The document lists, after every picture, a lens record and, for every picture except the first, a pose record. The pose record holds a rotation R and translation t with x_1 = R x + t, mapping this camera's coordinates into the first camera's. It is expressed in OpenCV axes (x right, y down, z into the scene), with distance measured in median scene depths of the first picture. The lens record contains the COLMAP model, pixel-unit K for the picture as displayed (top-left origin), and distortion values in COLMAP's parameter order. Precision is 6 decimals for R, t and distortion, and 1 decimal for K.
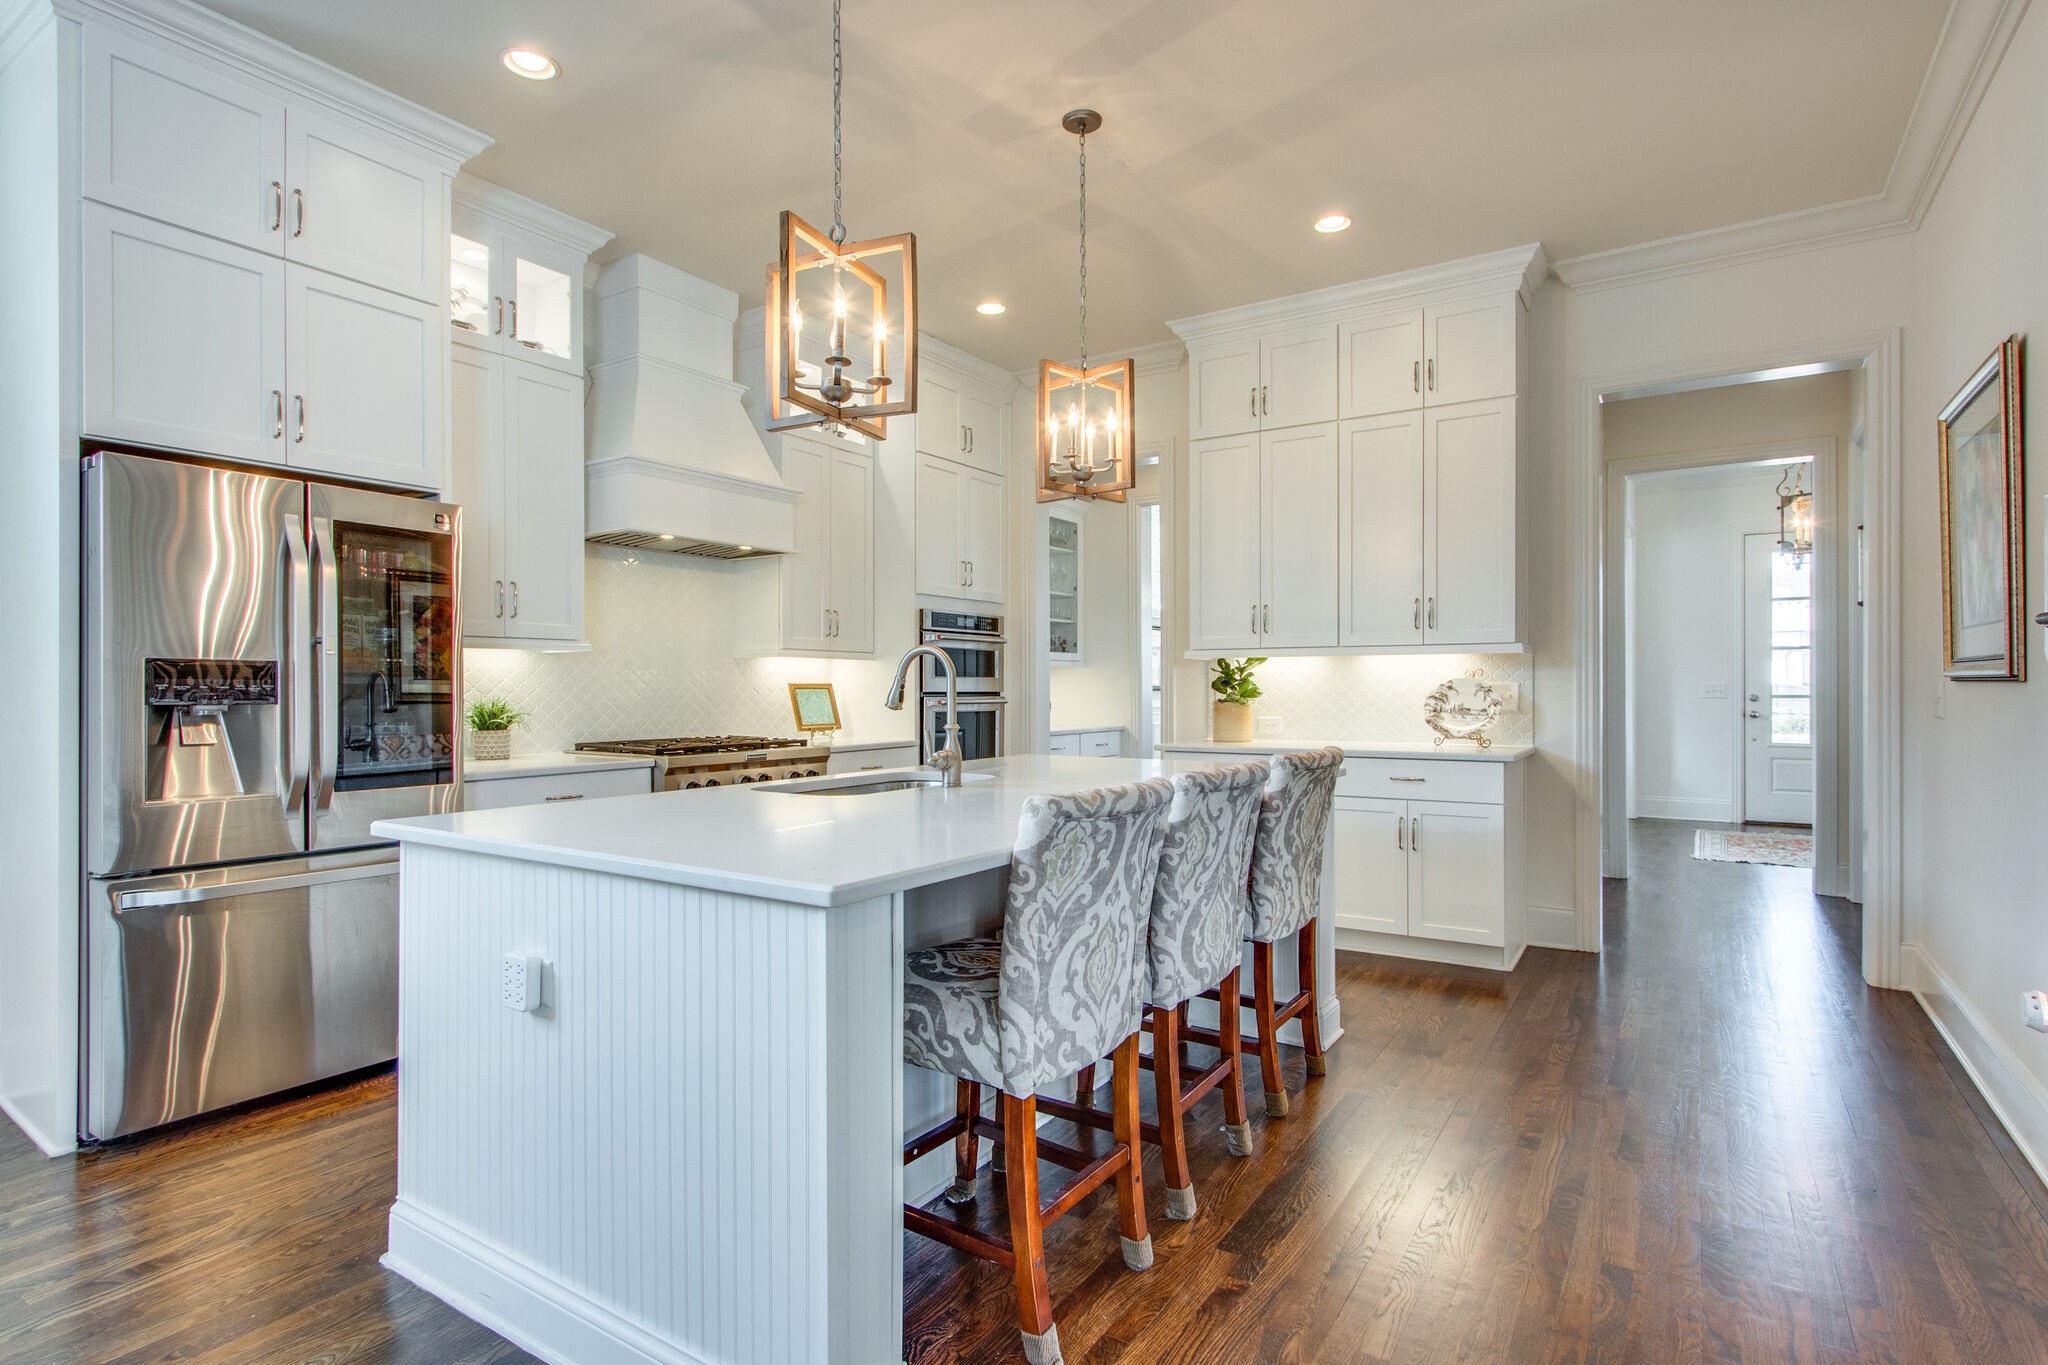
lens RADIAL K [[1023.5, 0, 1029.8], [0, 1023.5, 686.1], [0, 0, 1]] dist [-0.006225, -0.000011]
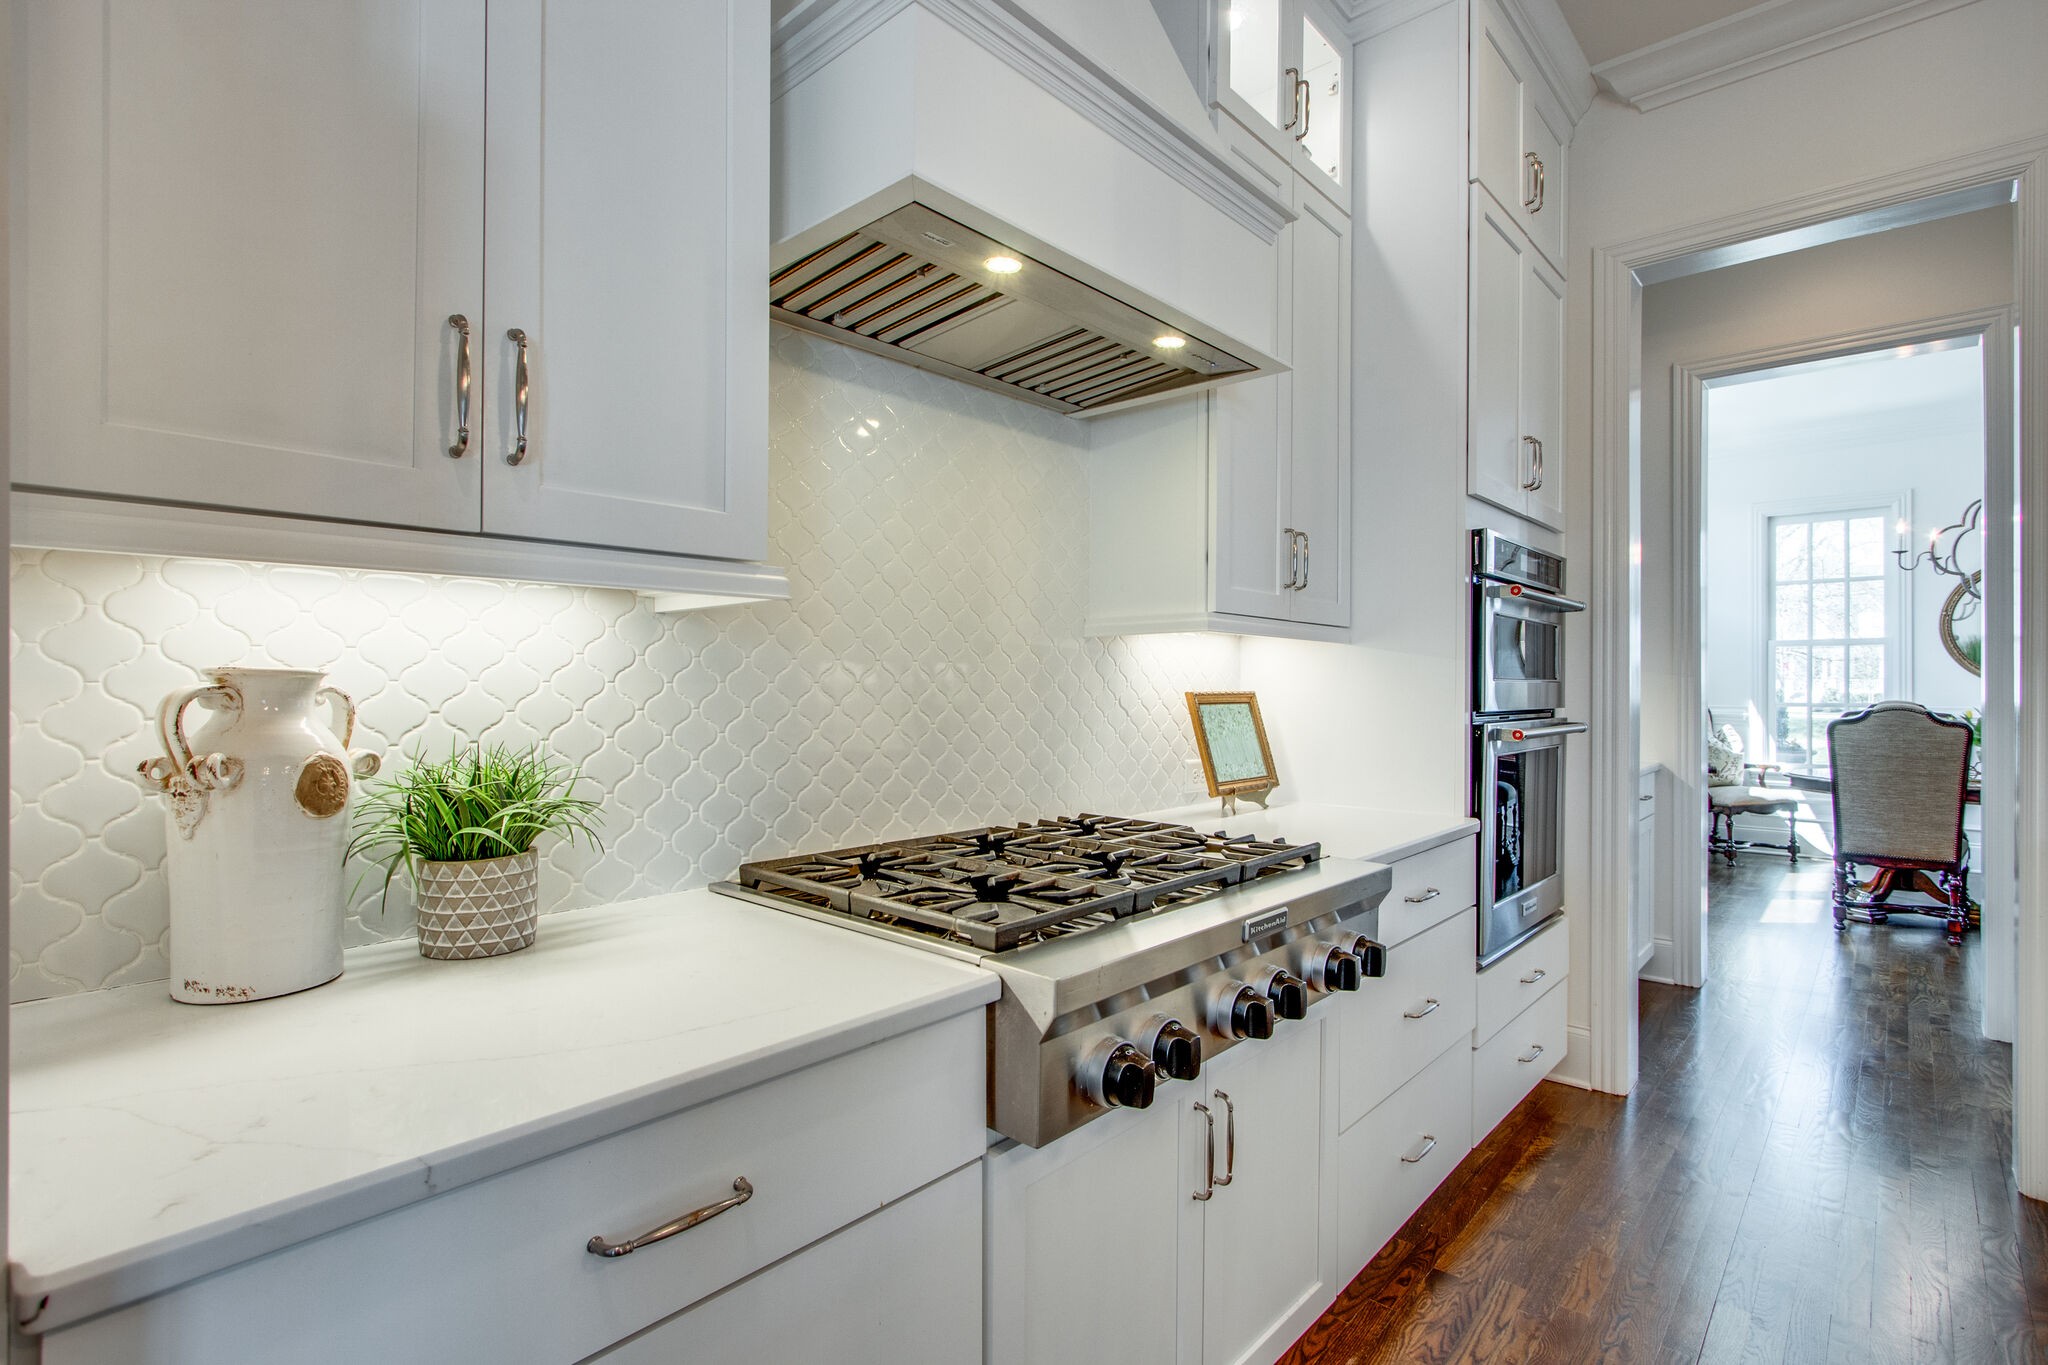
lens RADIAL K [[959.9, 0, 1017.9], [0, 959.9, 676.7], [0, 0, 1]] dist [-0.008806, 0.003783]
pose [[0.986843, 0.009444, -0.161402, -0.314175], [-0.009537, 0.999955, 0.000201, -0.011489], [0.161397, 0.001341, 0.986889, 0.727747]]
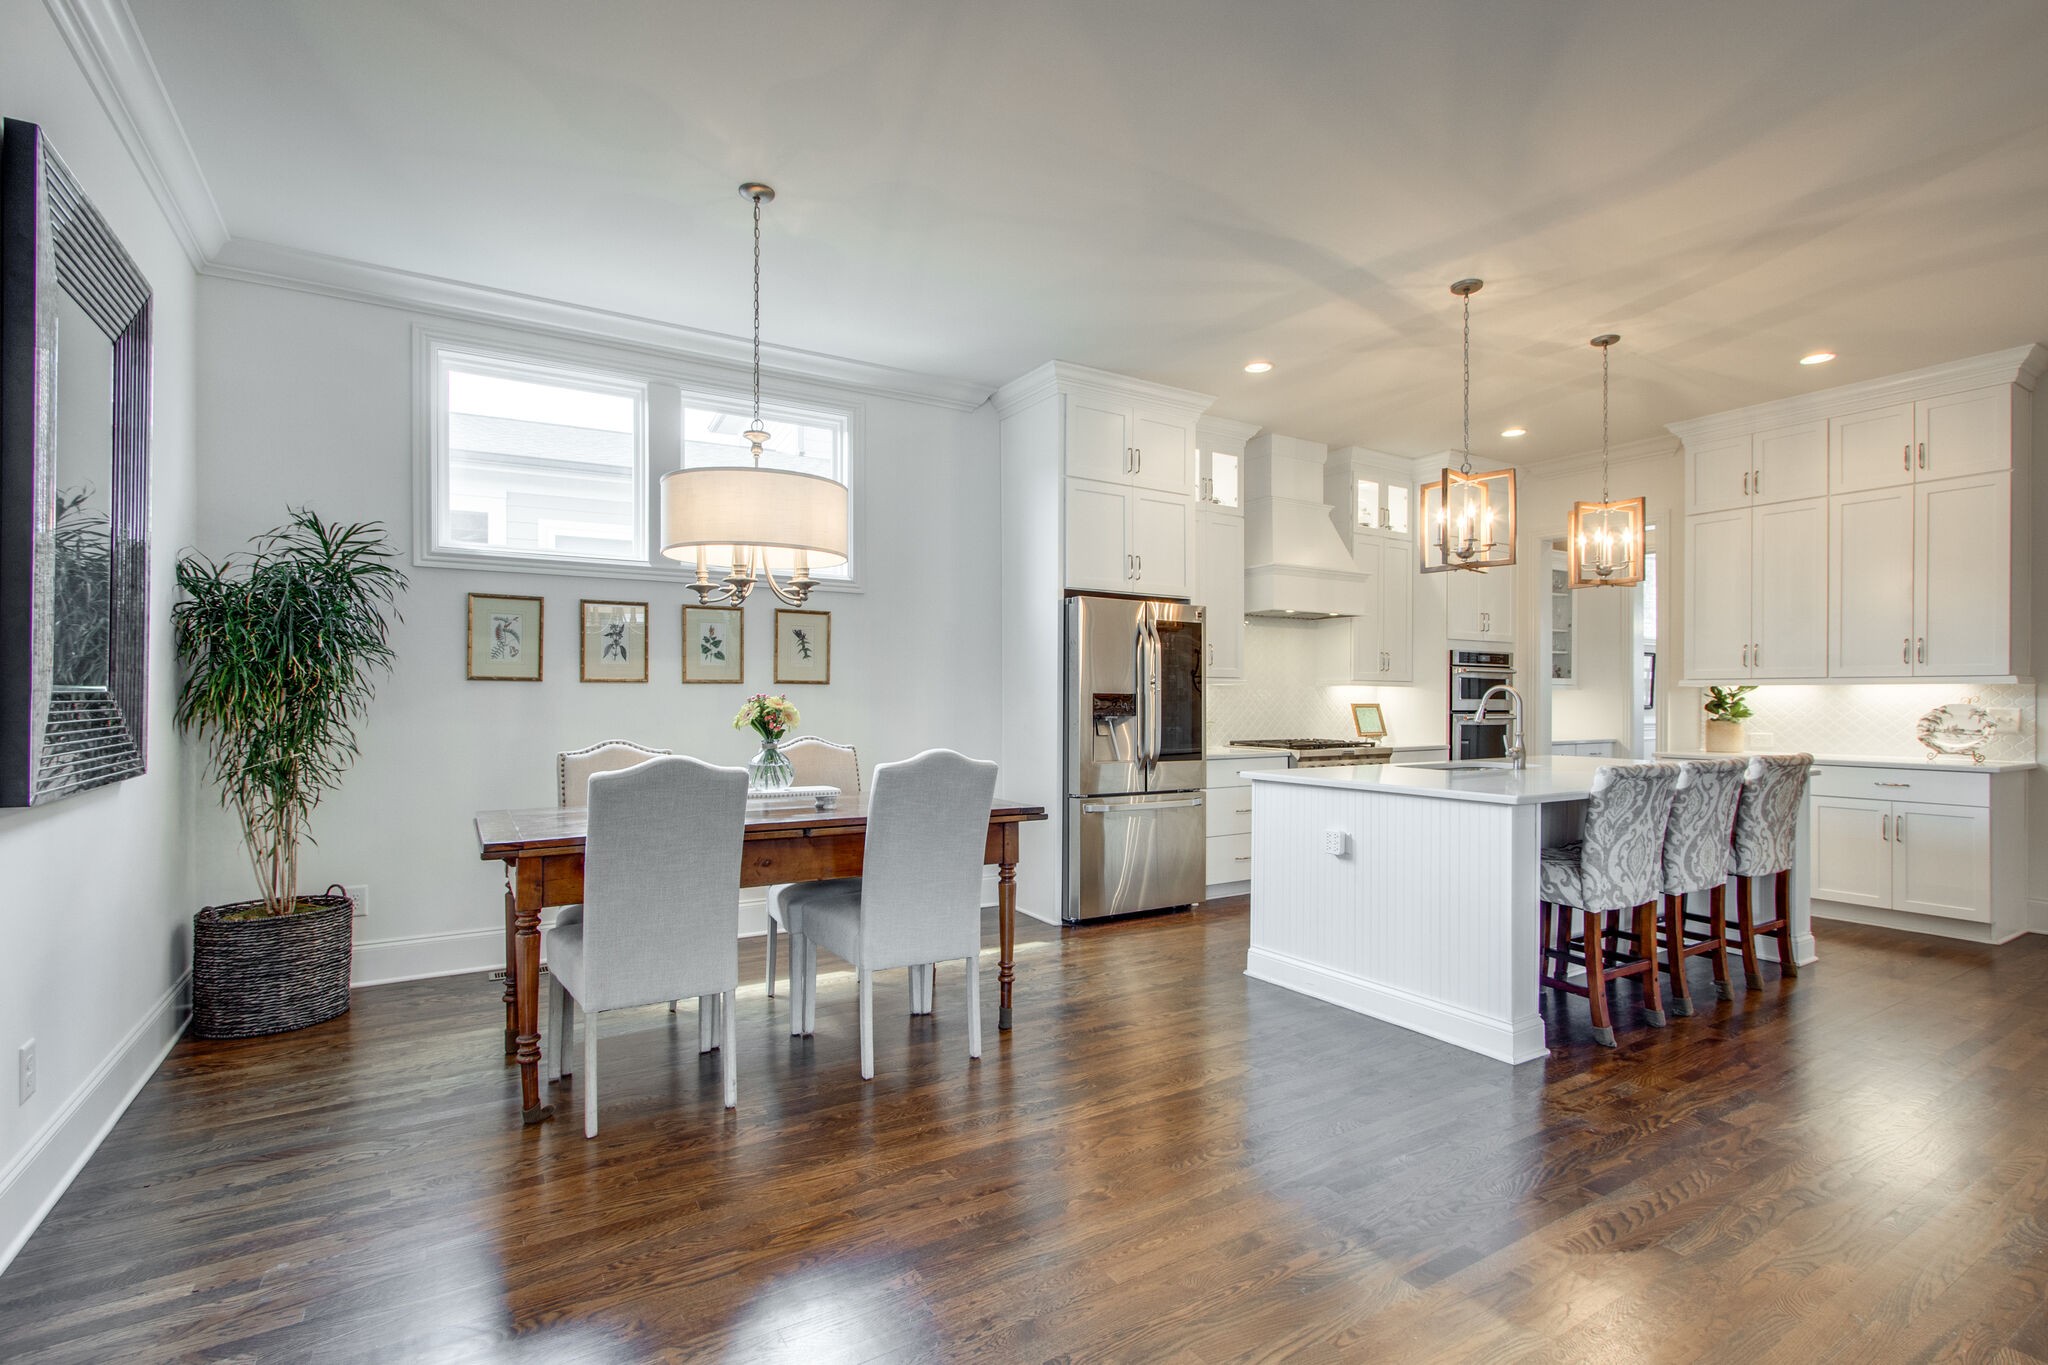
lens RADIAL K [[959.9, 0, 1023.4], [0, 959.9, 699.9], [0, 0, 1]] dist [-0.008806, 0.003783]
pose [[0.903903, 0.005087, -0.427708, -0.098308], [-0.004395, 0.999987, 0.002606, -0.011598], [0.427715, -0.000476, 0.903913, -0.541325]]
